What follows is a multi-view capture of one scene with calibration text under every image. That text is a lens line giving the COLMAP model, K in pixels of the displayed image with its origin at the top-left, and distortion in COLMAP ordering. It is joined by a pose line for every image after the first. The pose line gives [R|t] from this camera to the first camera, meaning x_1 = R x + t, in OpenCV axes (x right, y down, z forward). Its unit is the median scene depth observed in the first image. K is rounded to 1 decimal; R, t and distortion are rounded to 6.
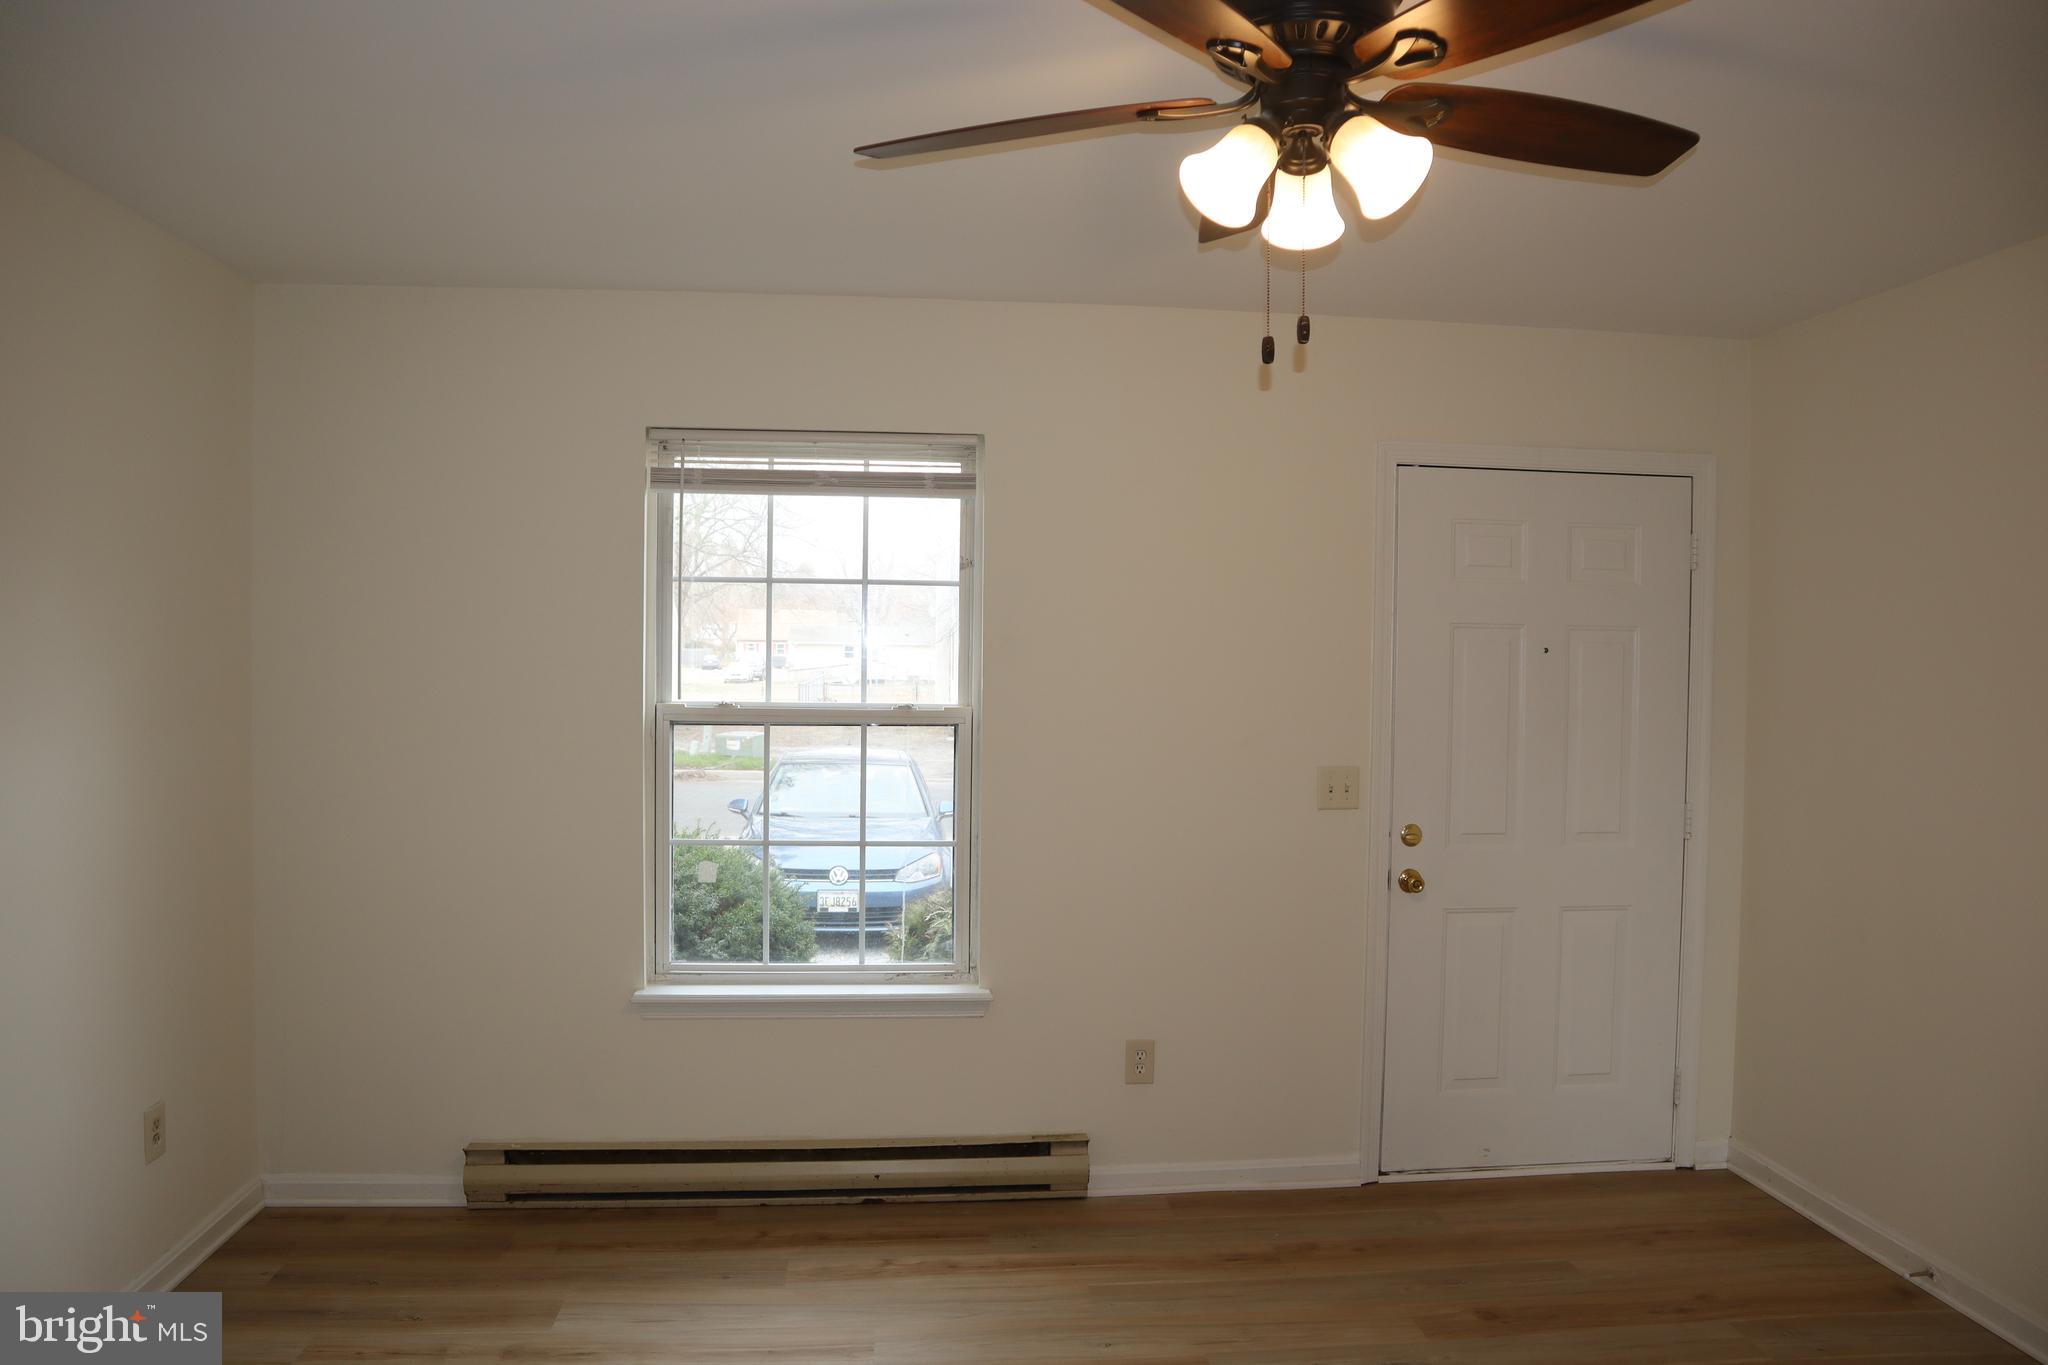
lens RADIAL K [[1419.7, 0, 1024.0], [0, 1419.7, 682.5], [0, 0, 1]] dist [-0.127333, 0.084238]
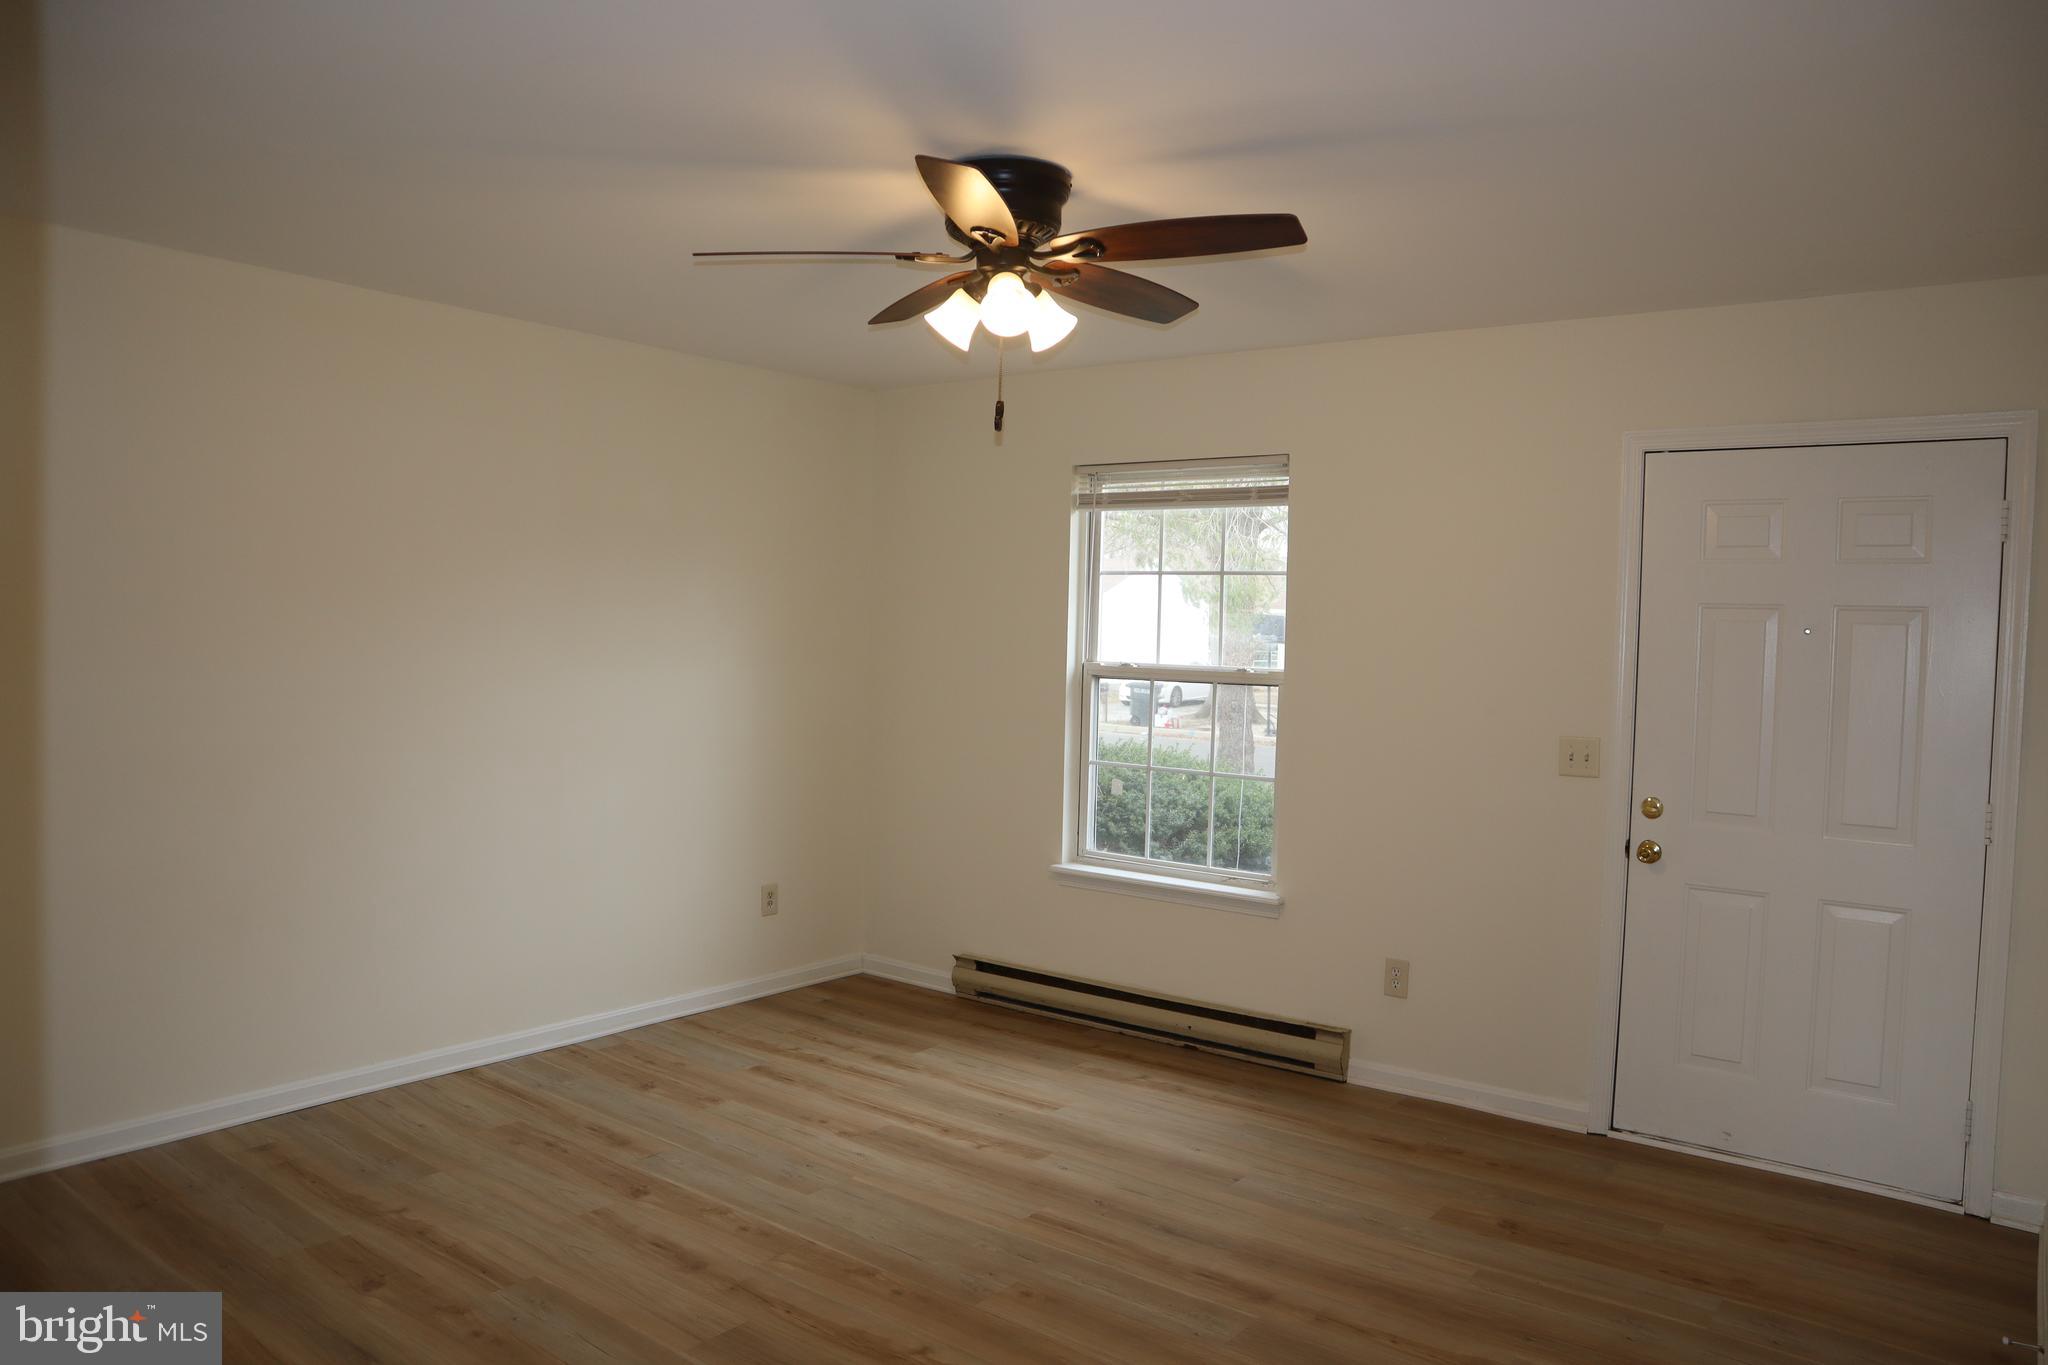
lens RADIAL K [[1419.7, 0, 1024.0], [0, 1419.7, 682.5], [0, 0, 1]] dist [-0.127333, 0.084238]
pose [[0.728251, 0.033310, -0.684500, 0.658174], [-0.031823, 0.999384, 0.014776, 0.016200], [0.684571, 0.011022, 0.728863, -0.068181]]
